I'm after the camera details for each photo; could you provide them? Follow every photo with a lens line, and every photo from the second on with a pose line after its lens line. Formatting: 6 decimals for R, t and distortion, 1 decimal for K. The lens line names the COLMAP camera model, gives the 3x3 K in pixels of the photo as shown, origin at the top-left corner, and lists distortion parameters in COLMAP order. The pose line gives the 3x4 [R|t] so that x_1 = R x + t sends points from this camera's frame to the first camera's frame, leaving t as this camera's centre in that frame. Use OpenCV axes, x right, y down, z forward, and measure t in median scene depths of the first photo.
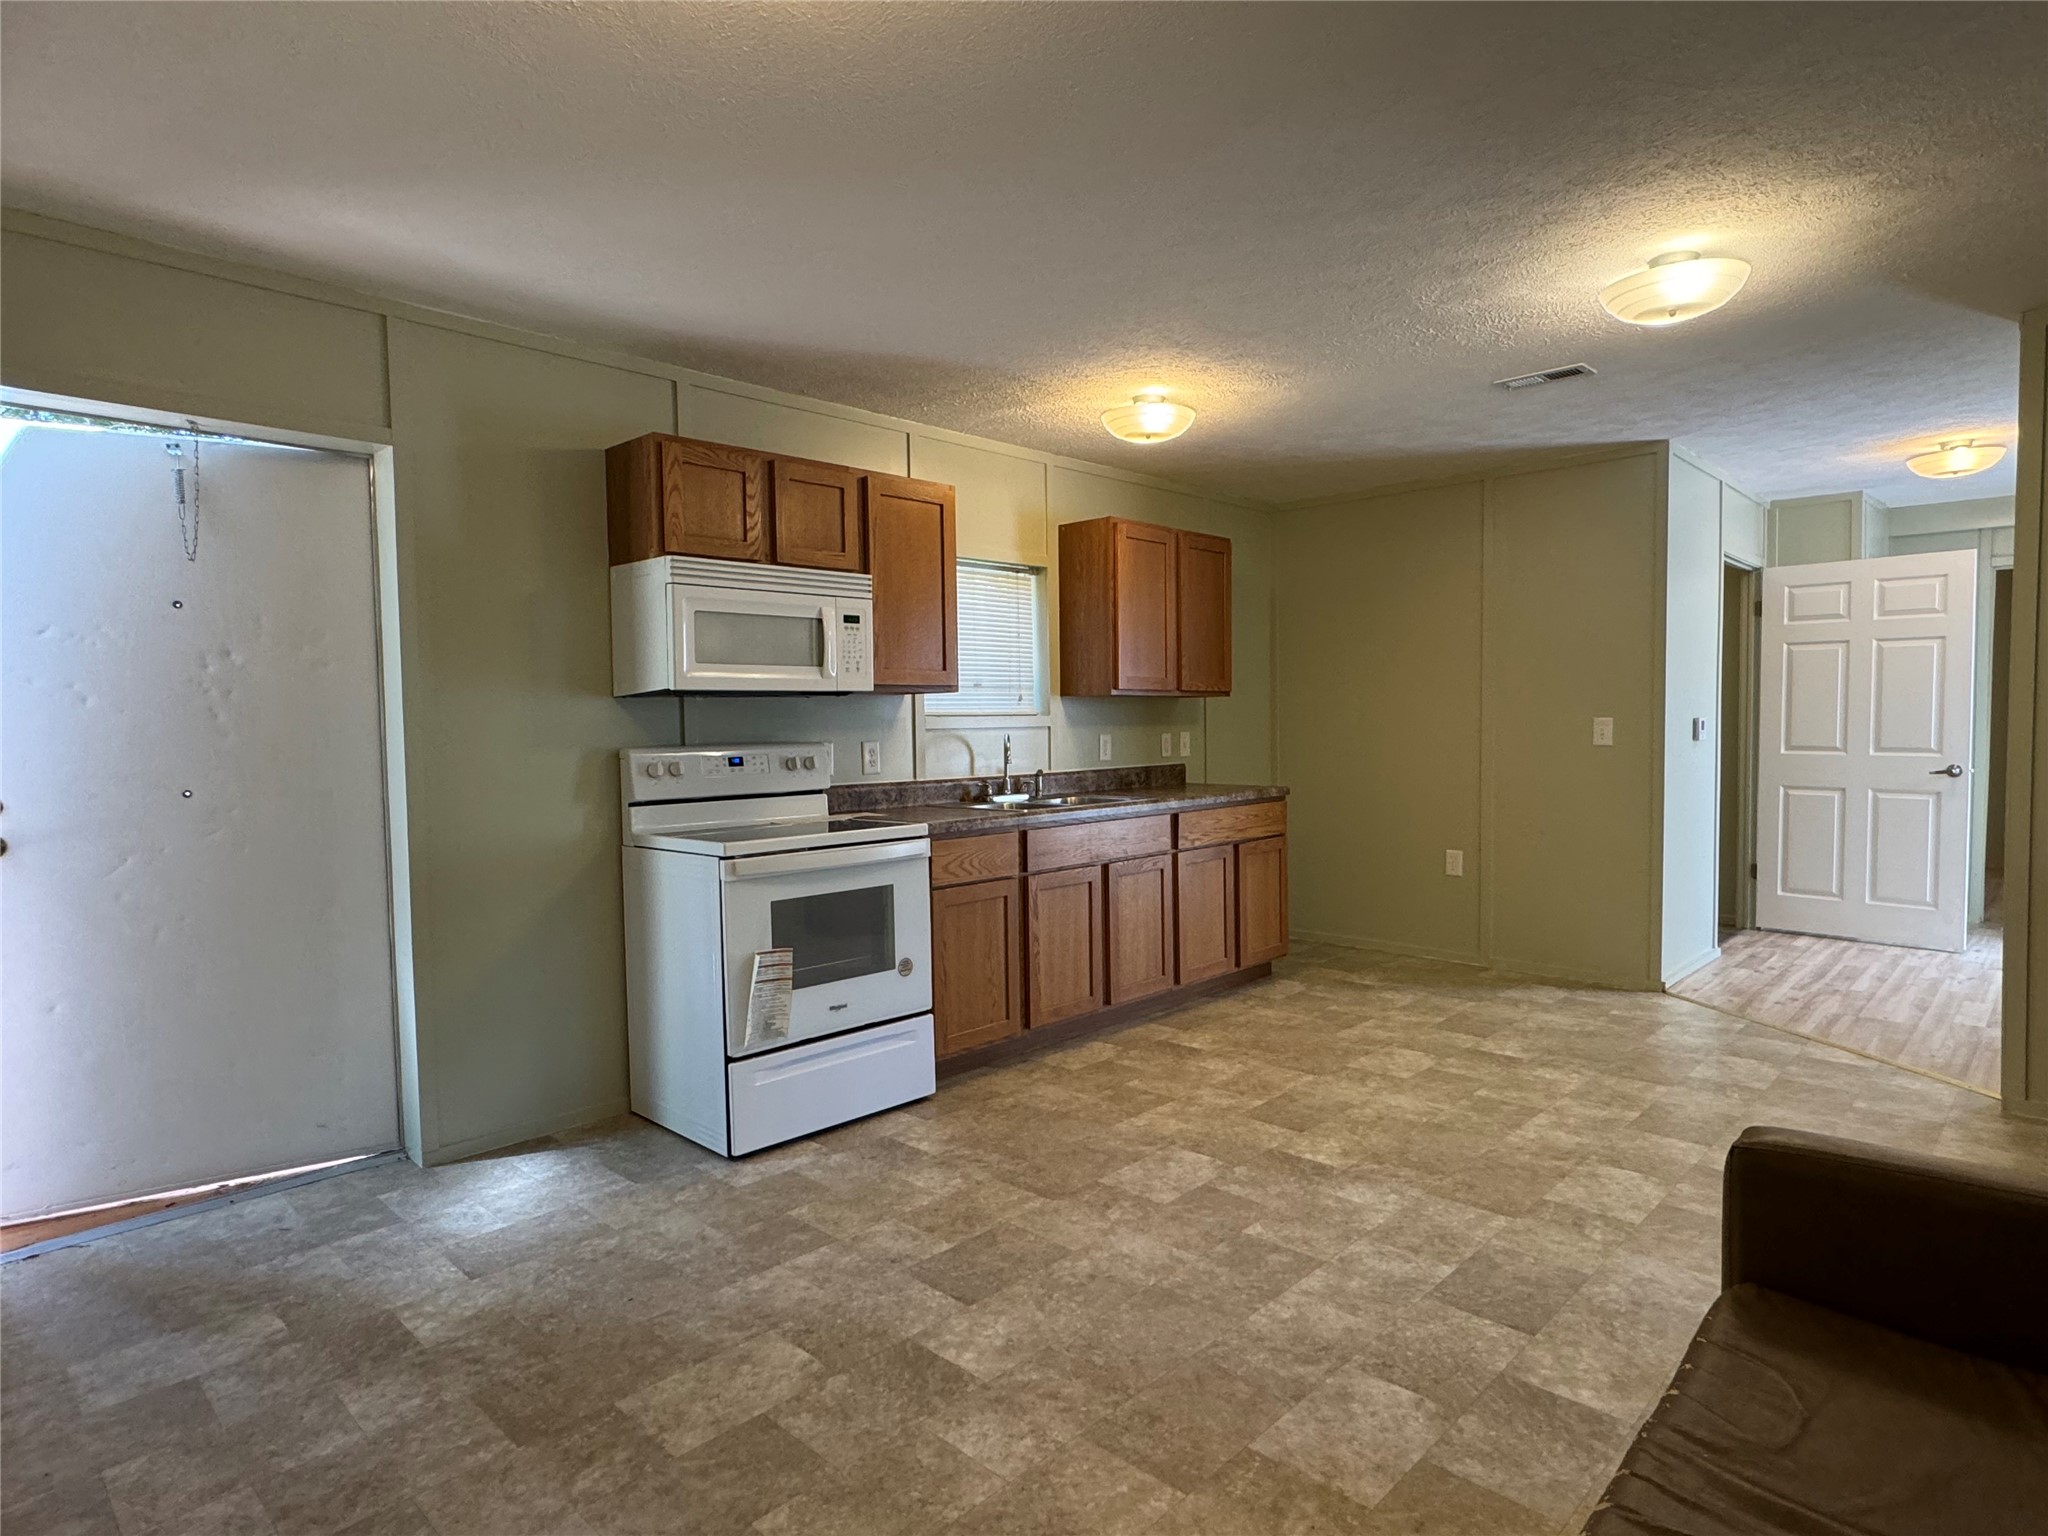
lens RADIAL K [[1135.4, 0, 1013.3], [0, 1135.4, 763.8], [0, 0, 1]] dist [-0.001699, 0.001177]
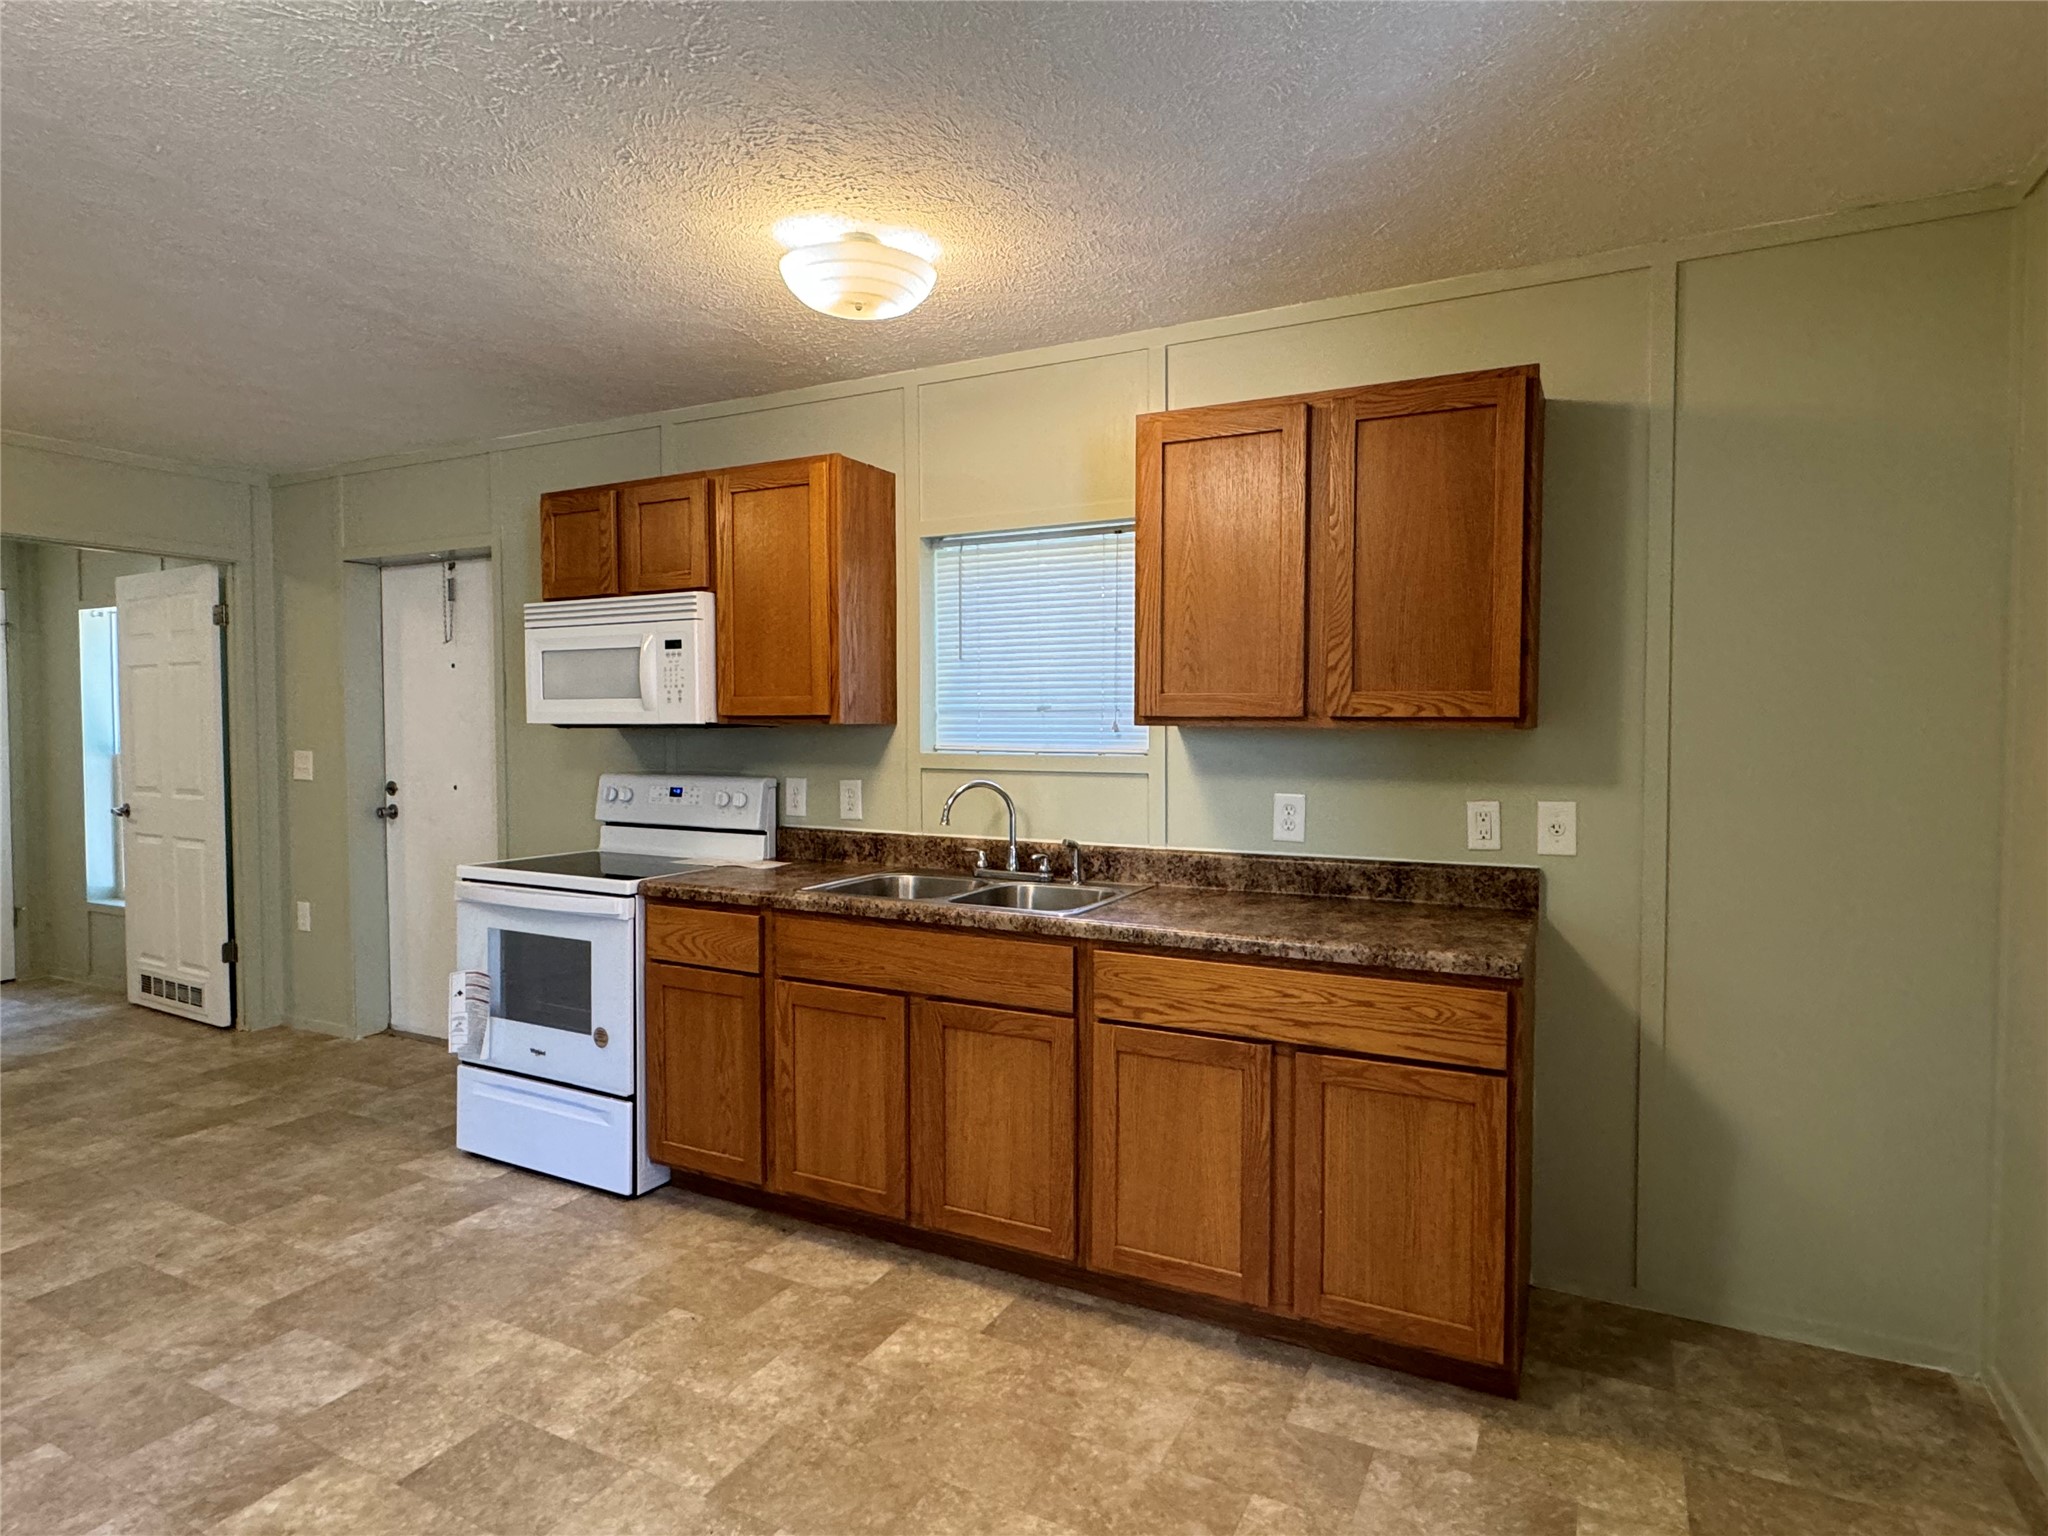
lens RADIAL K [[1131.7, 0, 1020.4], [0, 1131.7, 761.0], [0, 0, 1]] dist [-0.003011, 0.000992]
pose [[0.294456, 0.050752, -0.954317, 0.823762], [-0.041459, 0.998327, 0.040300, -0.084912], [0.954765, 0.027698, 0.296067, 1.030905]]
